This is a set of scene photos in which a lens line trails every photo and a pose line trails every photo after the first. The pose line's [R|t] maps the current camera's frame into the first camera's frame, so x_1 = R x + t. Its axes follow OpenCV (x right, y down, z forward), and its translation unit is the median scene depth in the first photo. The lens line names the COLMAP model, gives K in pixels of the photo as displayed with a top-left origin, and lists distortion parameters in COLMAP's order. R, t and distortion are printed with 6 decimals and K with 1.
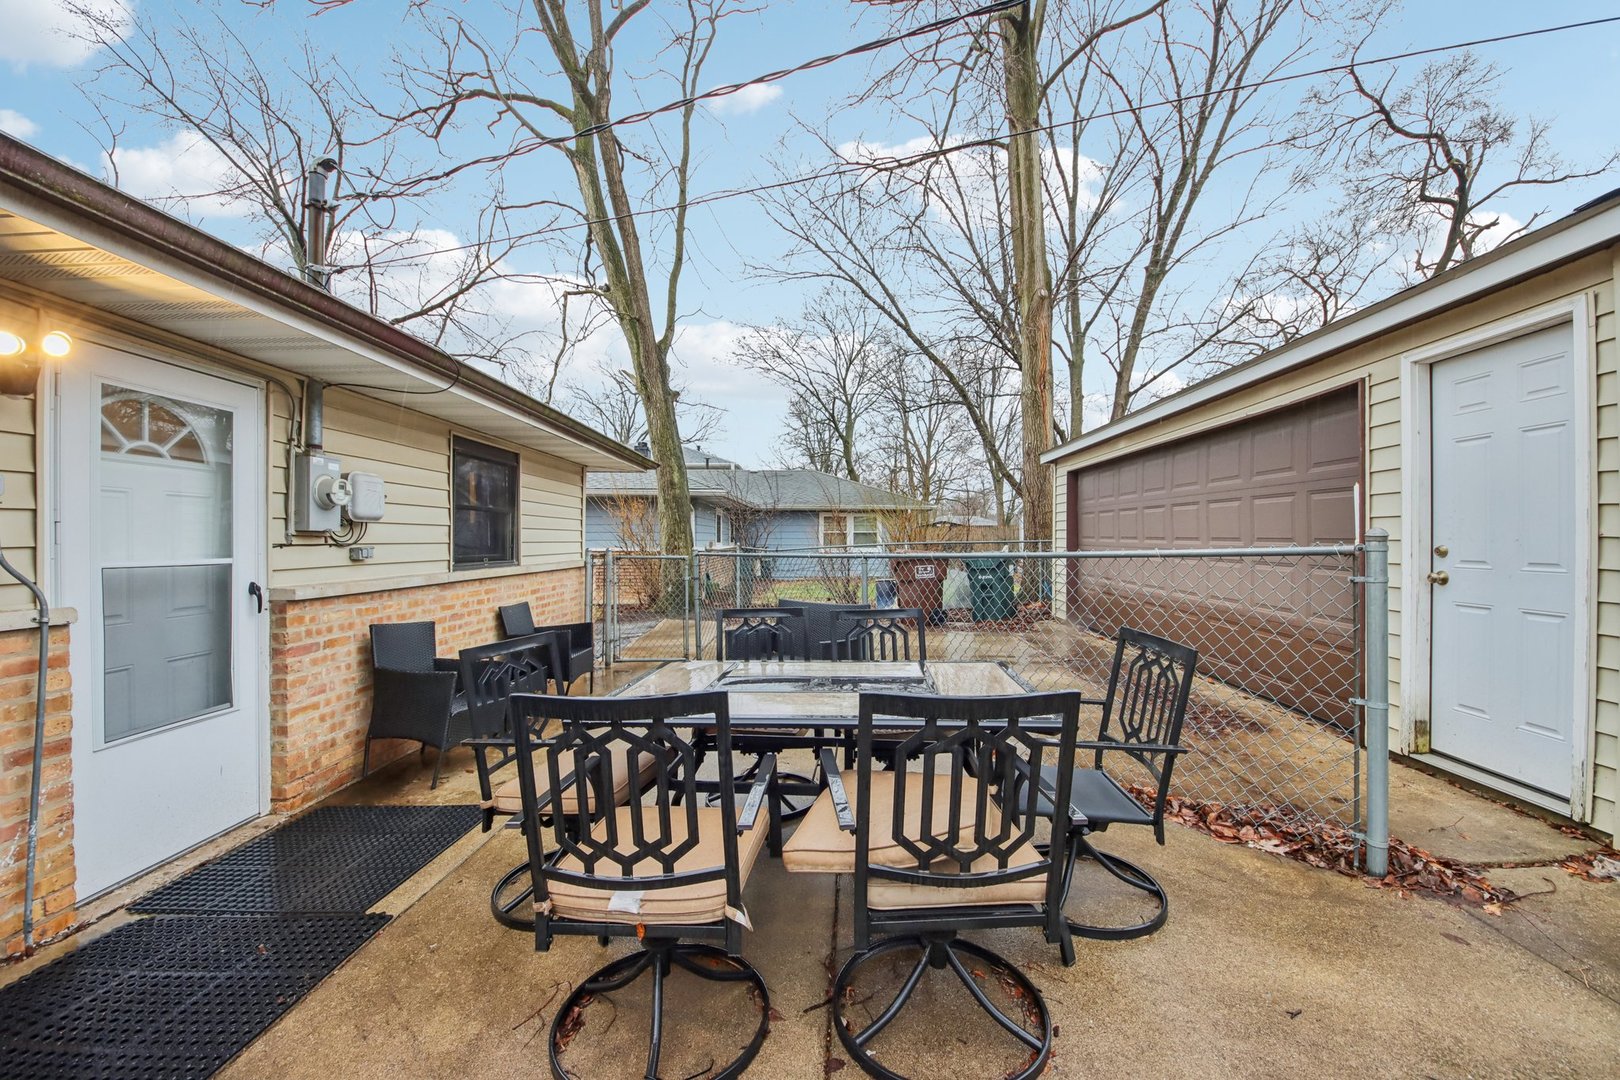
lens RADIAL K [[597.2, 0, 800.5], [0, 597.2, 549.2], [0, 0, 1]] dist [0.012100, -0.018367]
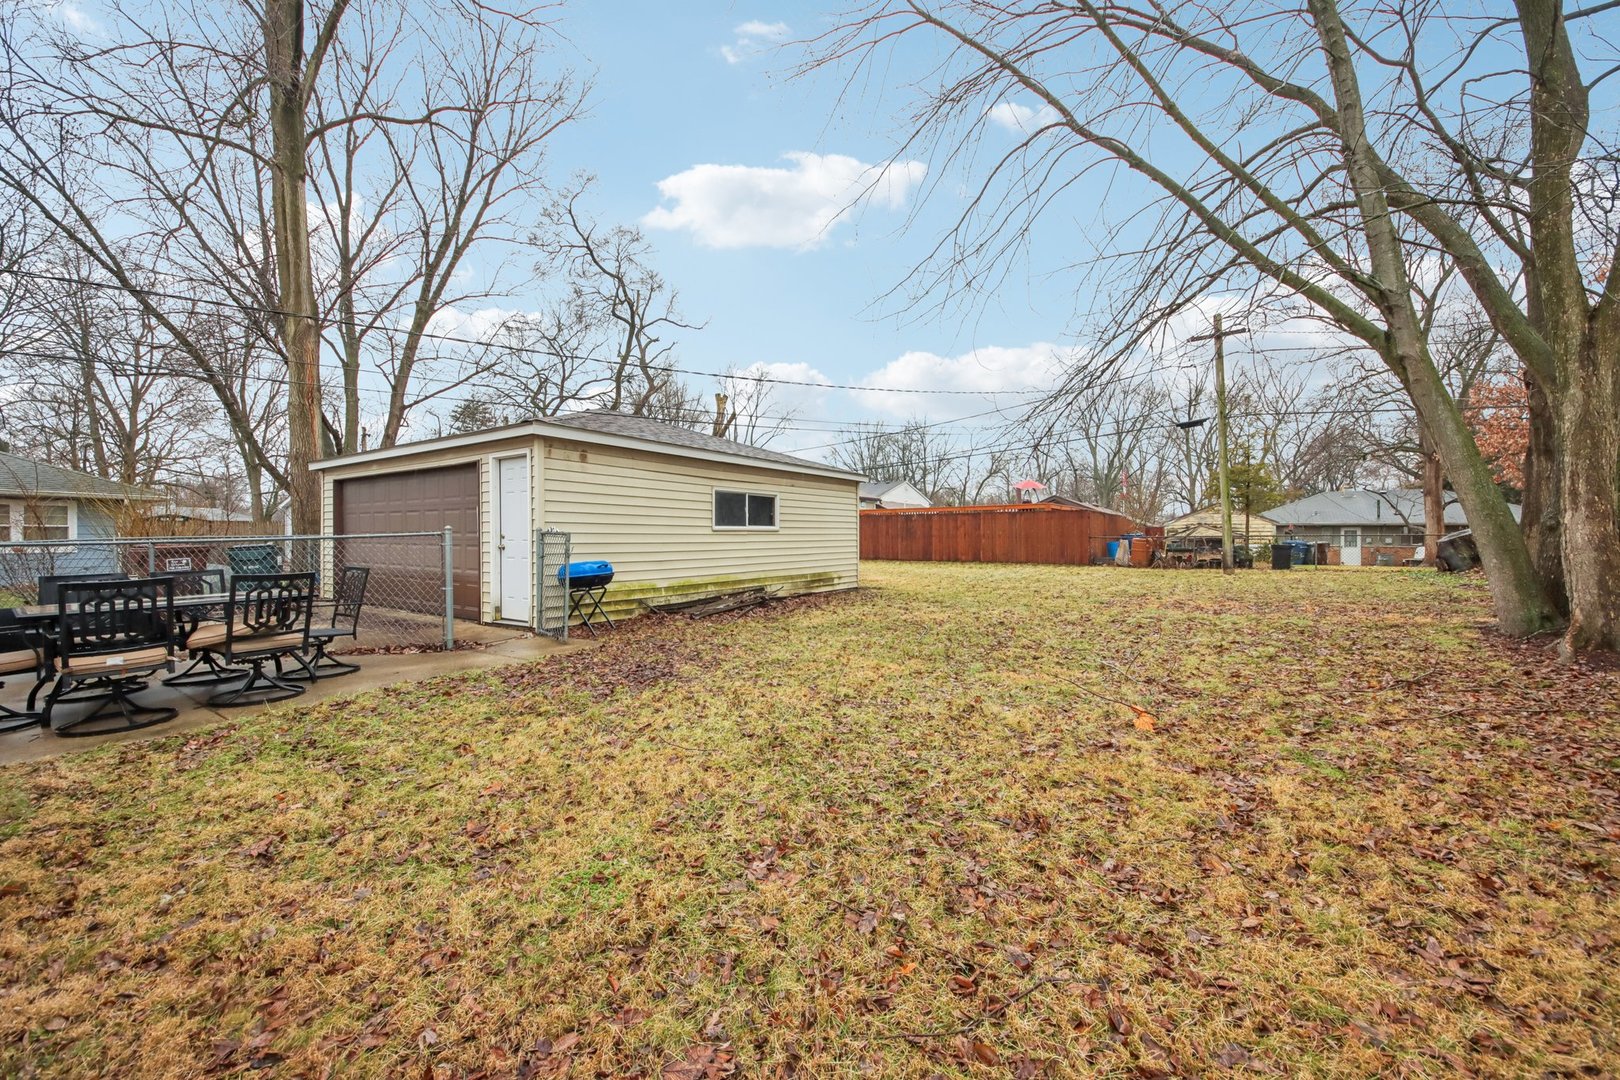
lens RADIAL K [[597.2, 0, 800.5], [0, 597.2, 549.2], [0, 0, 1]] dist [0.012100, -0.018367]
pose [[0.485734, -0.012546, 0.874016, -0.070260], [0.013156, 0.999889, 0.007041, 0.007510], [-0.874007, 0.008079, 0.485845, -0.188080]]
